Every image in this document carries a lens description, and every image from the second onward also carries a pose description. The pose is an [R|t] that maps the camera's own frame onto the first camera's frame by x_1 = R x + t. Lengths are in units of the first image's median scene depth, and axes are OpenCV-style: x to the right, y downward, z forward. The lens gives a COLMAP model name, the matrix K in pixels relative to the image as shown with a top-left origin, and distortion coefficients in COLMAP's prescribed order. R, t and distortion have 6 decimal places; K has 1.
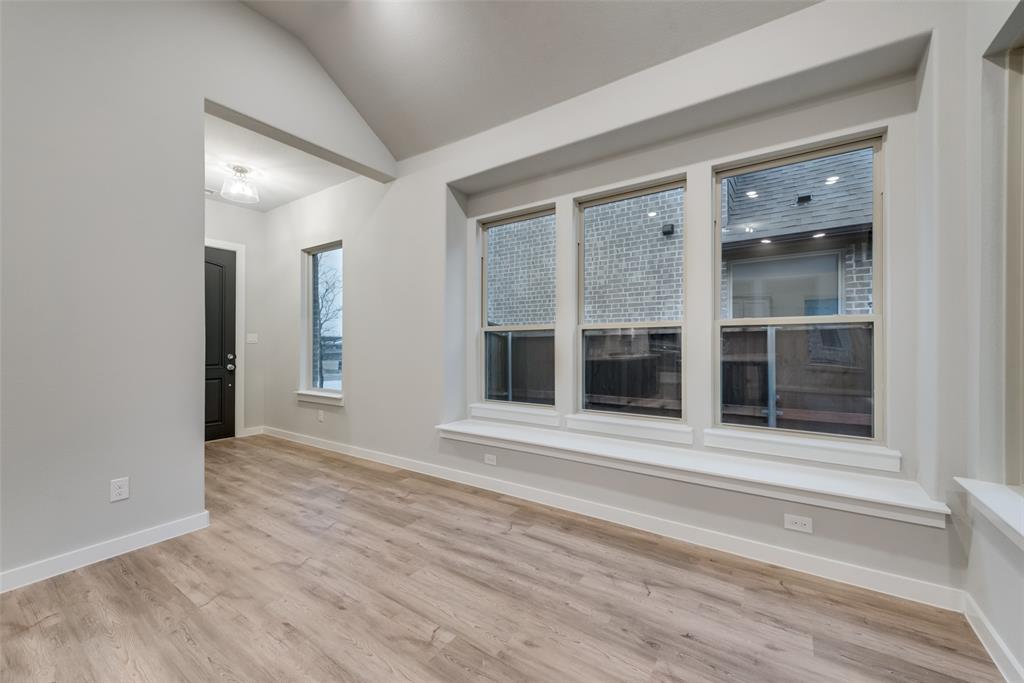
lens RADIAL K [[403.6, 0, 507.0], [0, 403.6, 345.8], [0, 0, 1]] dist [0.016856, -0.002844]
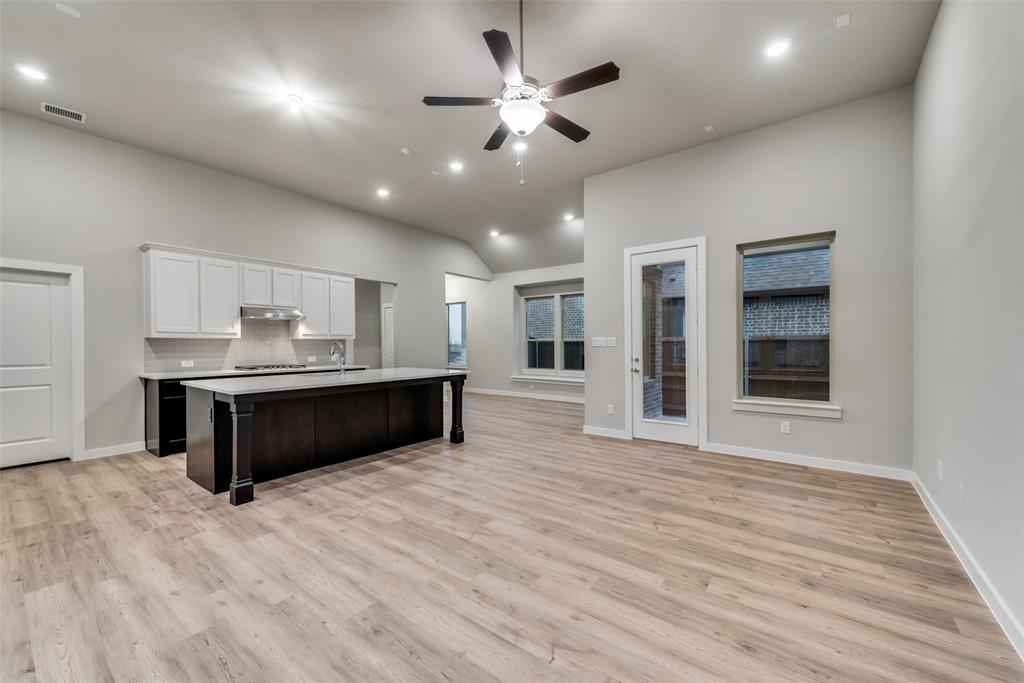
lens RADIAL K [[403.6, 0, 509.5], [0, 403.6, 341.9], [0, 0, 1]] dist [0.016856, -0.002844]
pose [[0.998821, 0.001347, -0.048519, -0.080252], [-0.001808, 0.999954, -0.009464, -0.011636], [0.048504, 0.009541, 0.998777, -2.735450]]
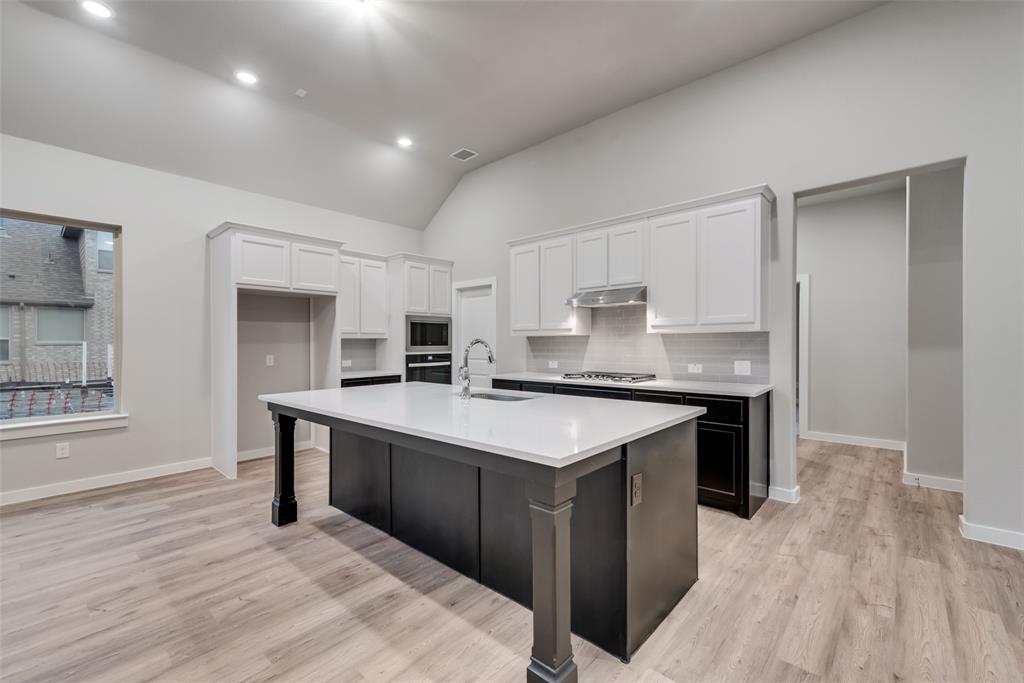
lens RADIAL K [[431.9, 0, 513.1], [0, 431.9, 348.3], [0, 0, 1]] dist [0.015515, -0.000631]
pose [[-0.119213, 0.017034, -0.992723, 0.178744], [0.002909, 0.999855, 0.016807, -0.027174], [0.992864, -0.000885, -0.119245, -0.387274]]
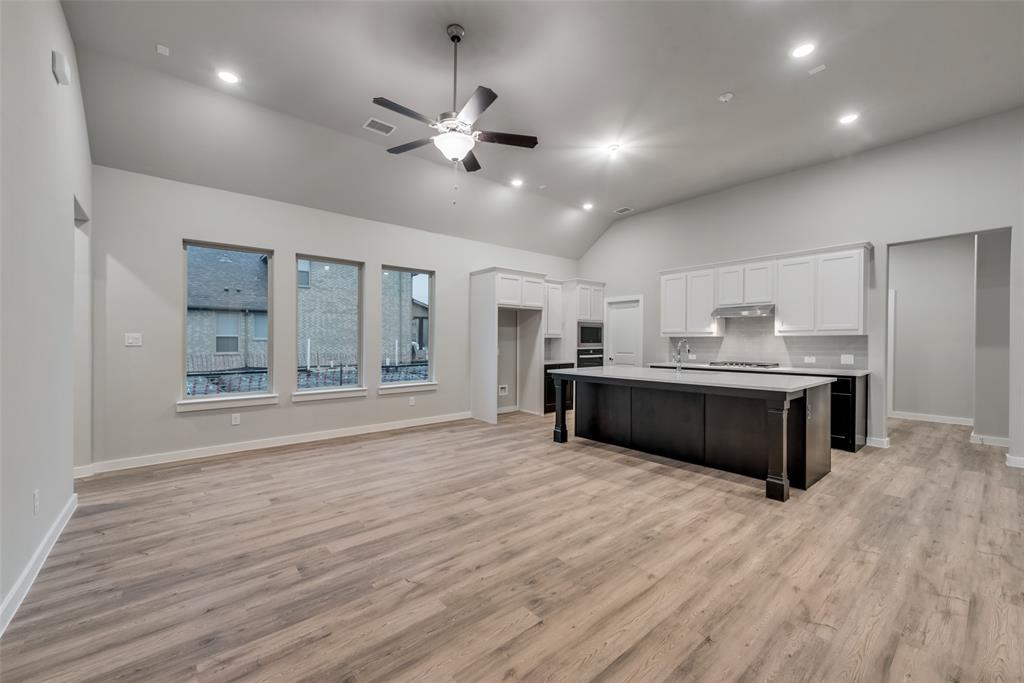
lens RADIAL K [[403.6, 0, 512.4], [0, 403.6, 347.2], [0, 0, 1]] dist [0.016856, -0.002844]
pose [[-0.258937, 0.017684, -0.965732, 1.183710], [-0.003172, 0.999811, 0.019158, -0.029679], [0.965889, 0.008024, -0.258832, -0.963594]]
